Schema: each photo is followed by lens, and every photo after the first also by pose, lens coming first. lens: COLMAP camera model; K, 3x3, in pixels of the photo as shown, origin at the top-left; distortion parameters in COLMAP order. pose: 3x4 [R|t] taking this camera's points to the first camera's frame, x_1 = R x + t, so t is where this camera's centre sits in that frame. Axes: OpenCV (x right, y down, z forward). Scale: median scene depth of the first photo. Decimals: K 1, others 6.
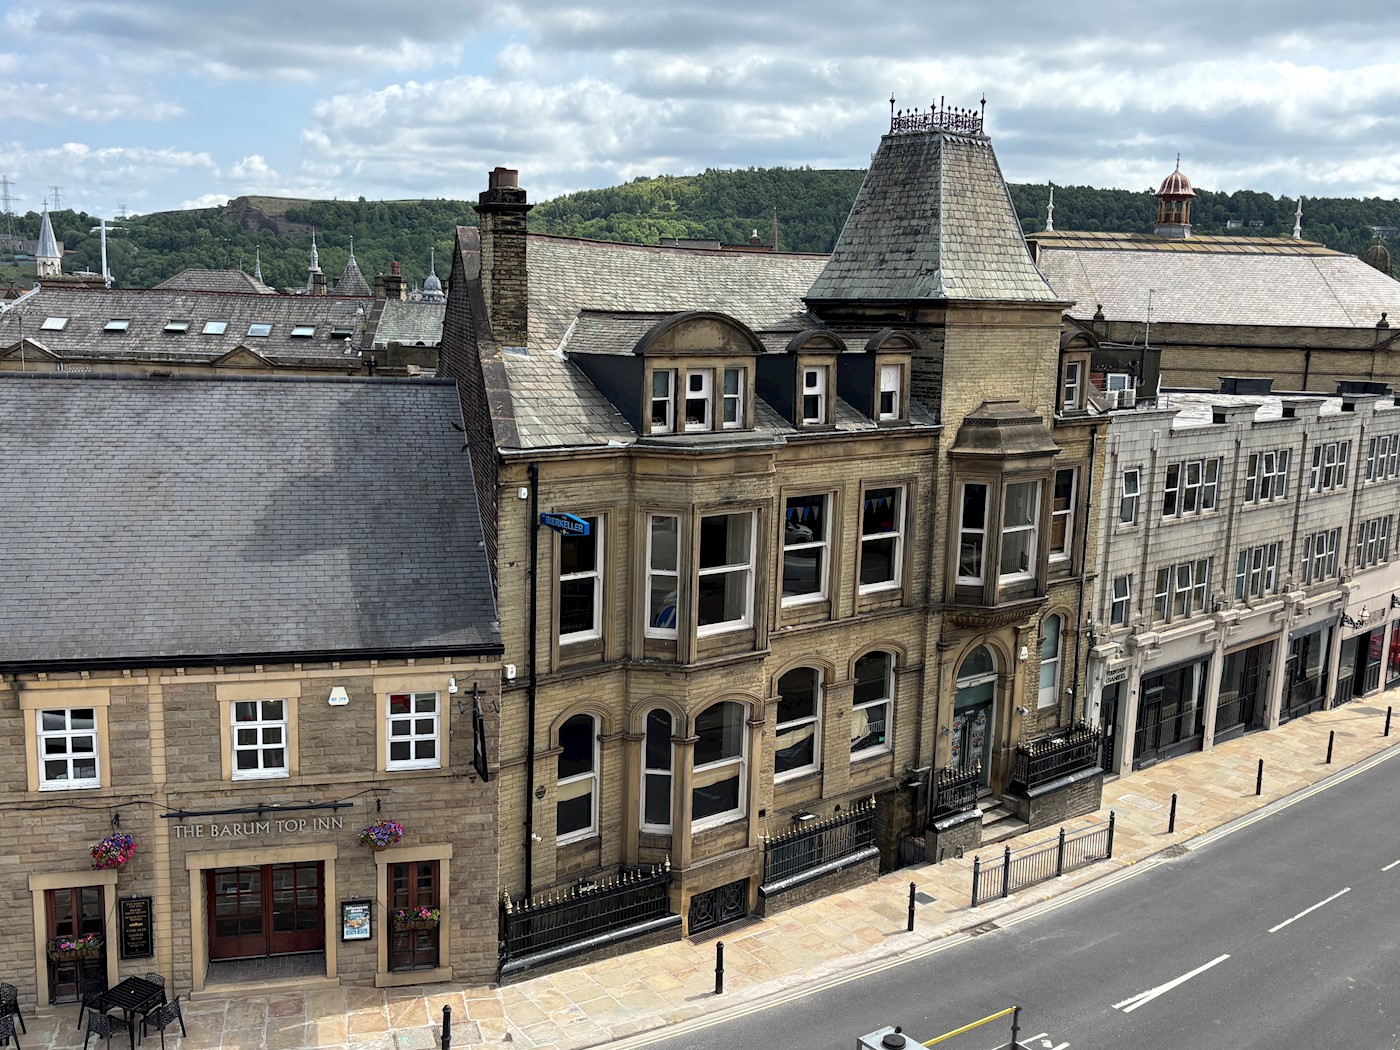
lens RADIAL K [[1394.9, 0, 699.4], [0, 1394.9, 527.2], [0, 0, 1]] dist [0.063818, 0.000000]
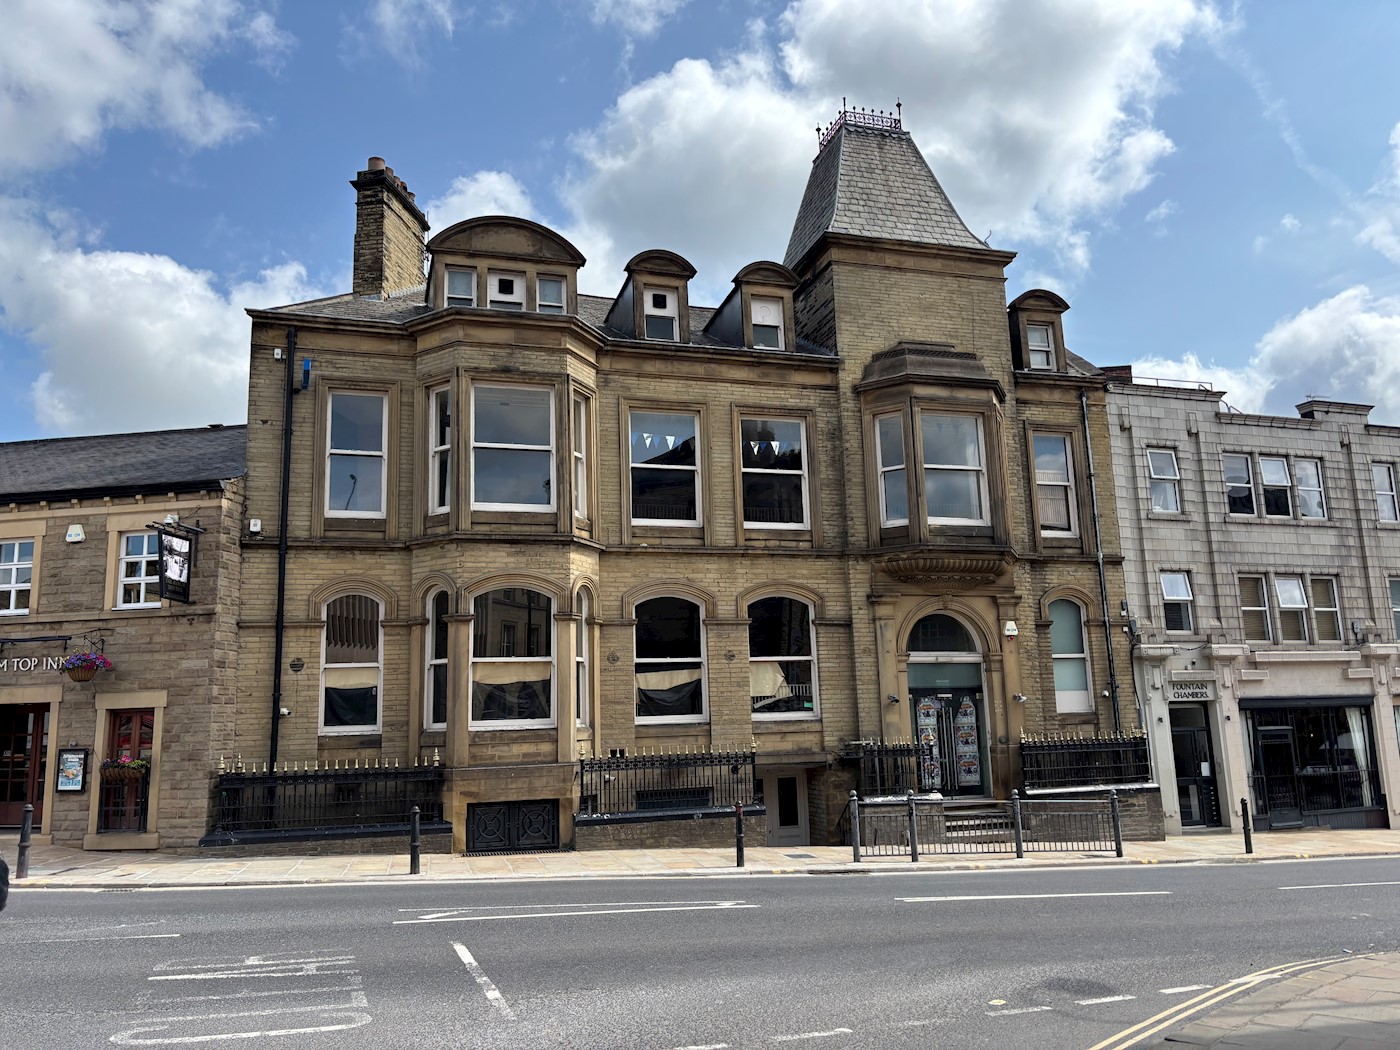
lens RADIAL K [[1050.2, 0, 694.5], [0, 1050.2, 525.0], [0, 0, 1]] dist [0.014206, 0.026176]
pose [[0.910336, -0.132096, -0.392224, 0.363149], [-0.013022, 0.938085, -0.346159, 0.294041], [0.413666, 0.320229, 0.852252, 0.400293]]
